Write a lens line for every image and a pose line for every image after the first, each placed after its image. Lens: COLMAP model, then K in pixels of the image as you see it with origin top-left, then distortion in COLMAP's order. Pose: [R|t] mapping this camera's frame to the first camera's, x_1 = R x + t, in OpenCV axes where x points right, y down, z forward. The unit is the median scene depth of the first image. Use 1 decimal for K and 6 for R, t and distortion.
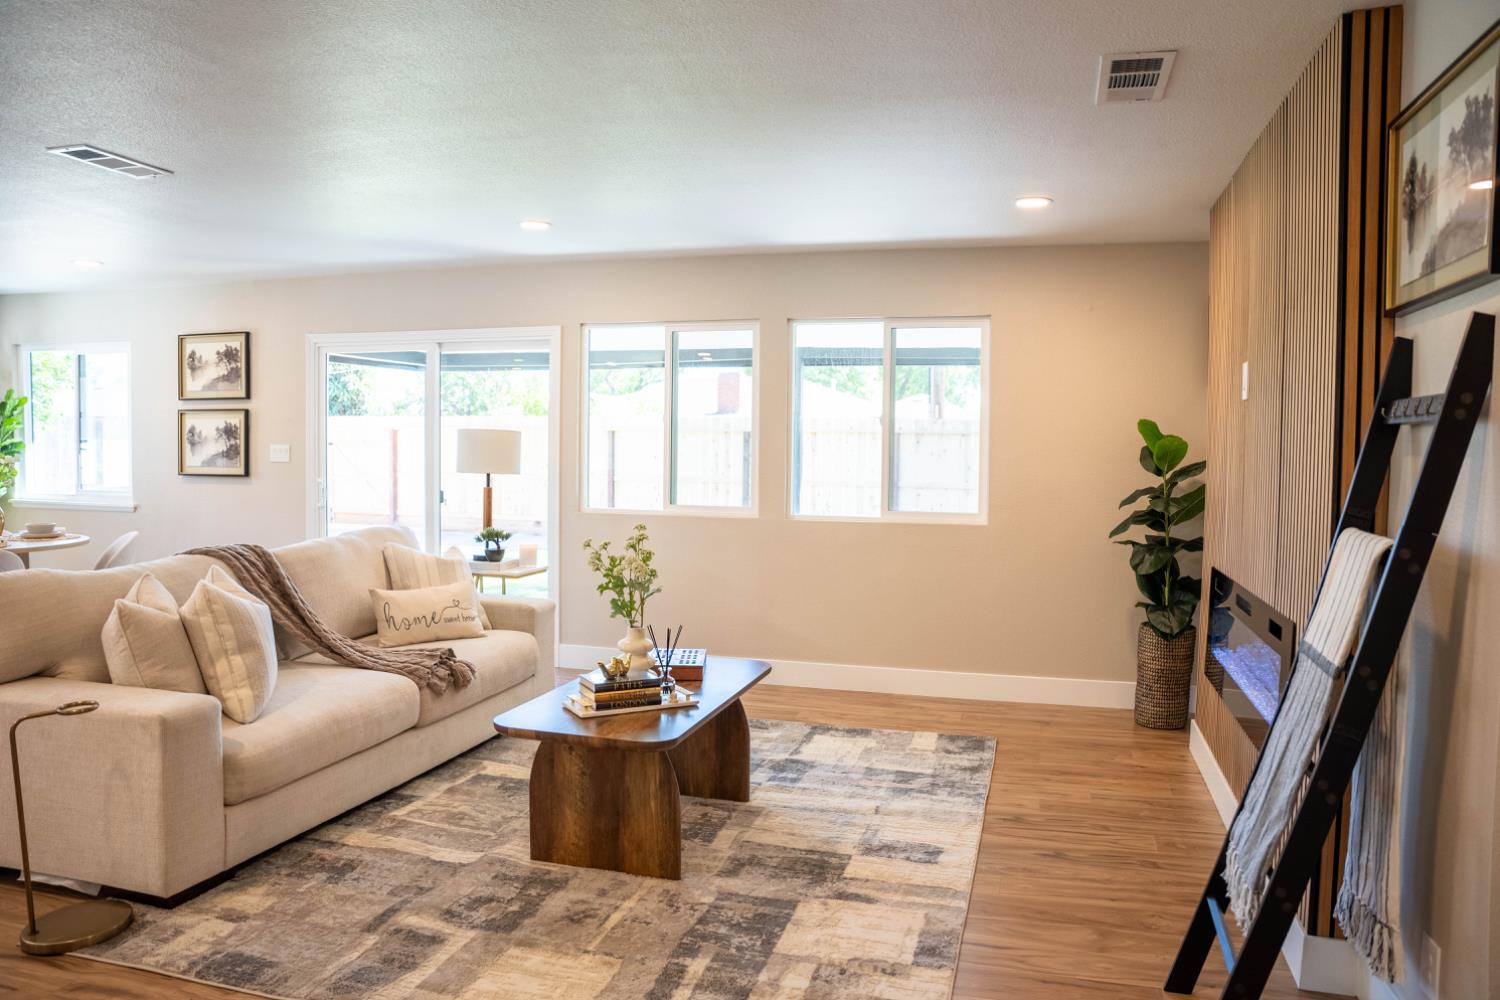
lens RADIAL K [[1044.7, 0, 755.7], [0, 1044.7, 503.1], [0, 0, 1]] dist [-0.177318, 0.134557]
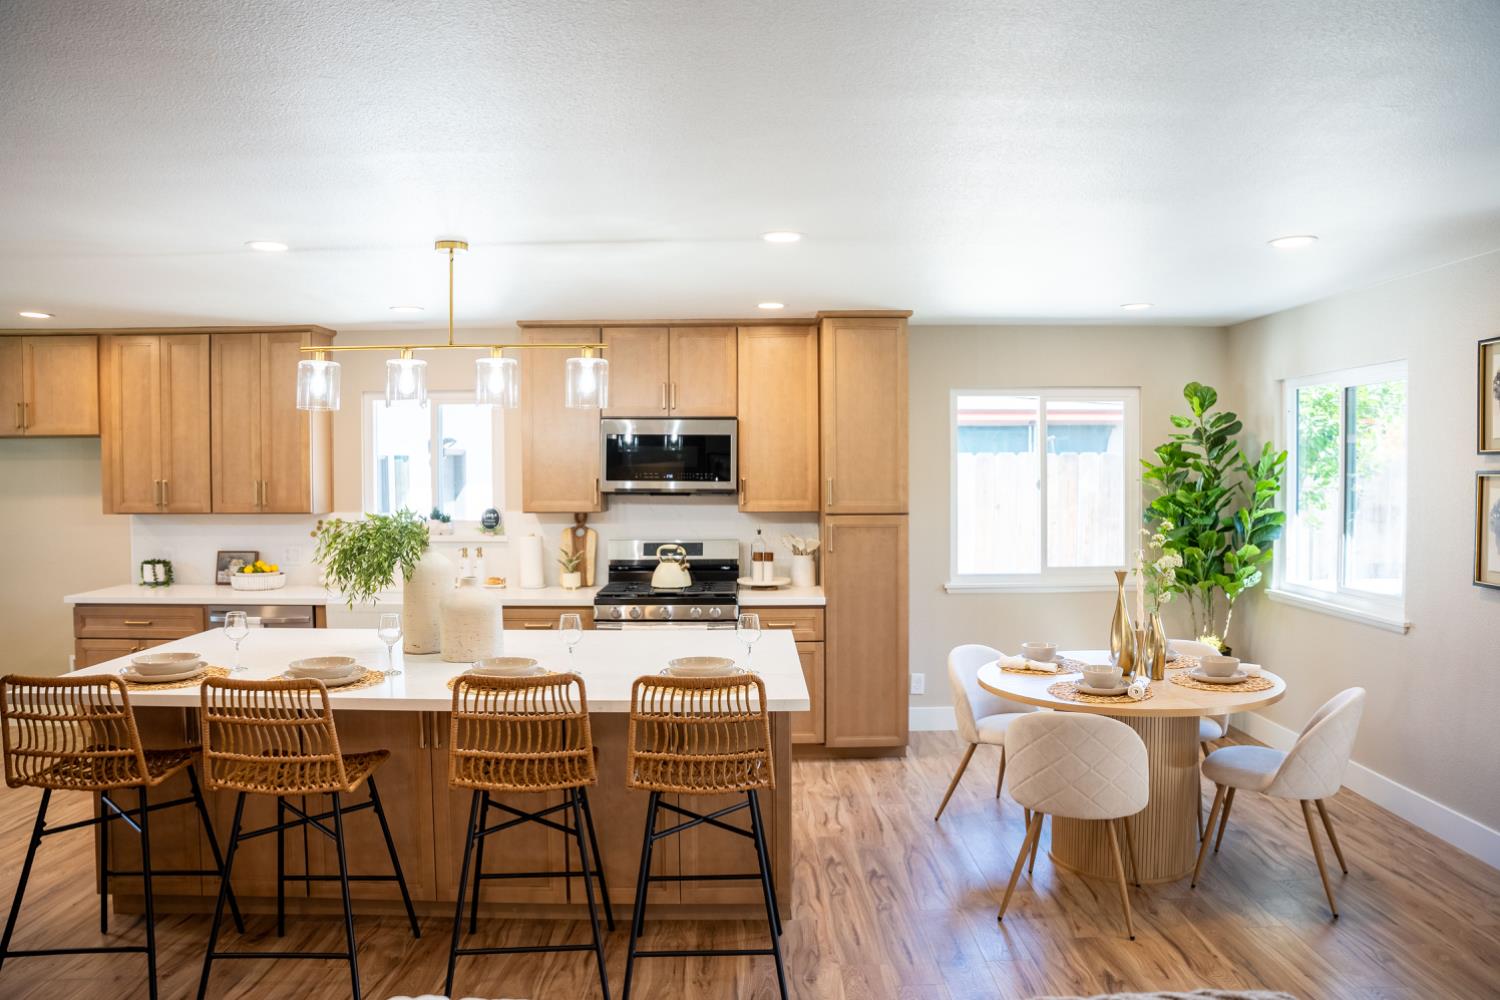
lens RADIAL K [[1044.7, 0, 755.7], [0, 1044.7, 503.1], [0, 0, 1]] dist [-0.177318, 0.134557]
pose [[0.288420, 0.018820, -0.957319, -0.274072], [-0.040607, 0.999148, 0.007408, -0.111417], [0.956643, 0.036737, 0.288939, 0.778391]]
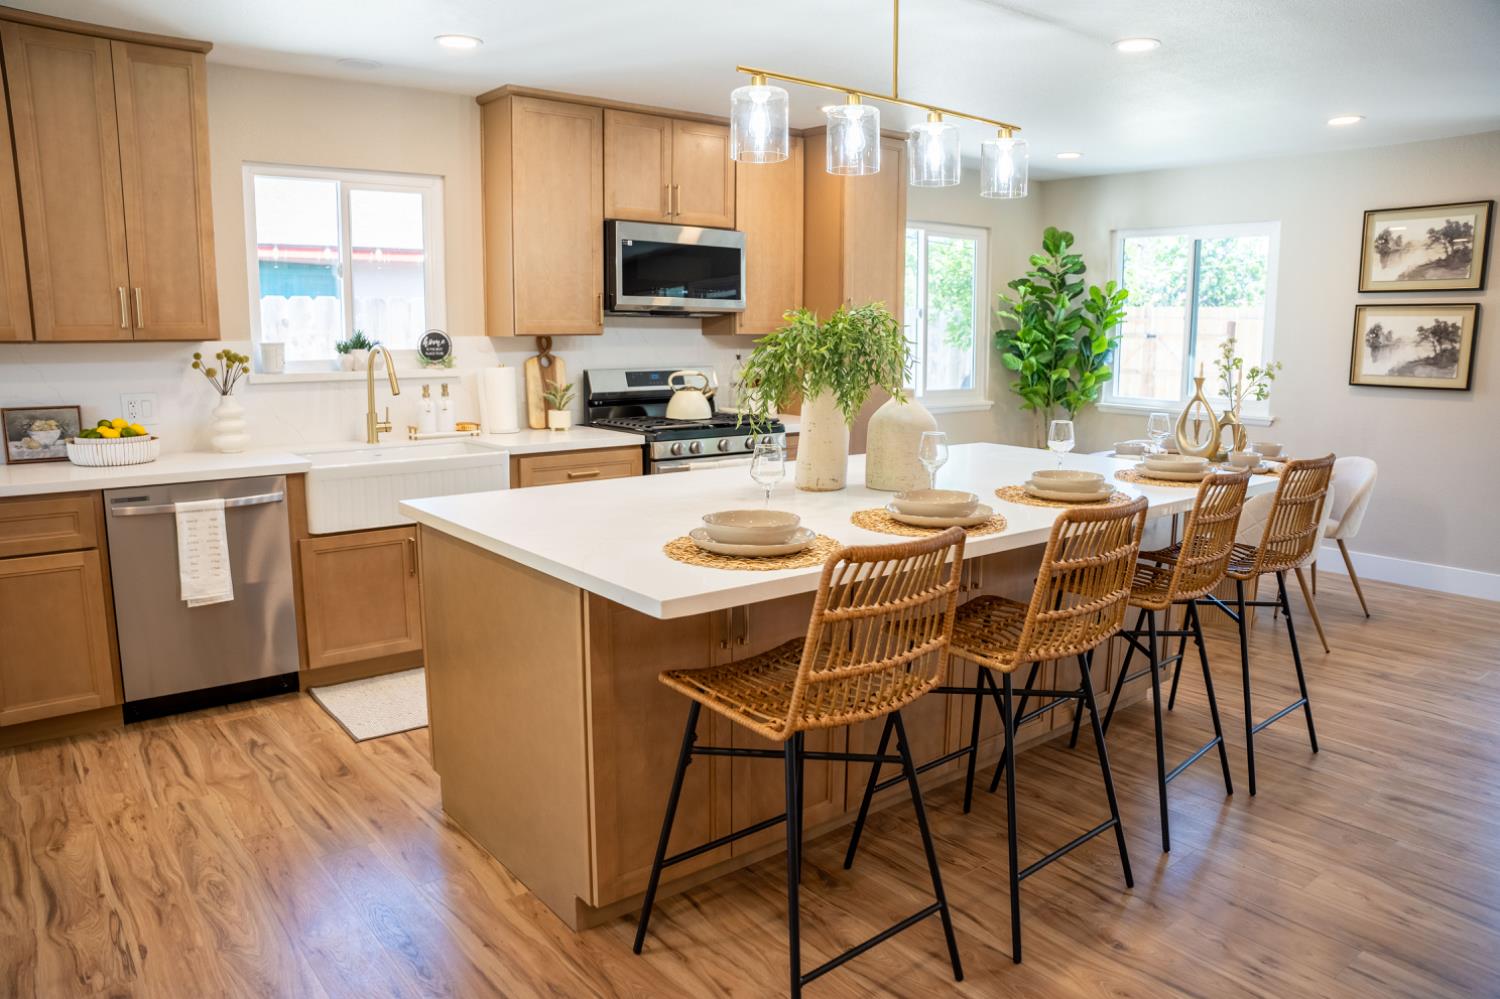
lens RADIAL K [[1058.2, 0, 750.0], [0, 1058.2, 499.5], [0, 0, 1]] dist [-0.196002, 0.162175]
pose [[0.823944, 0.081206, -0.560822, -0.911691], [-0.023120, 0.993672, 0.109916, -0.024748], [0.566199, -0.077598, 0.820608, 0.058848]]
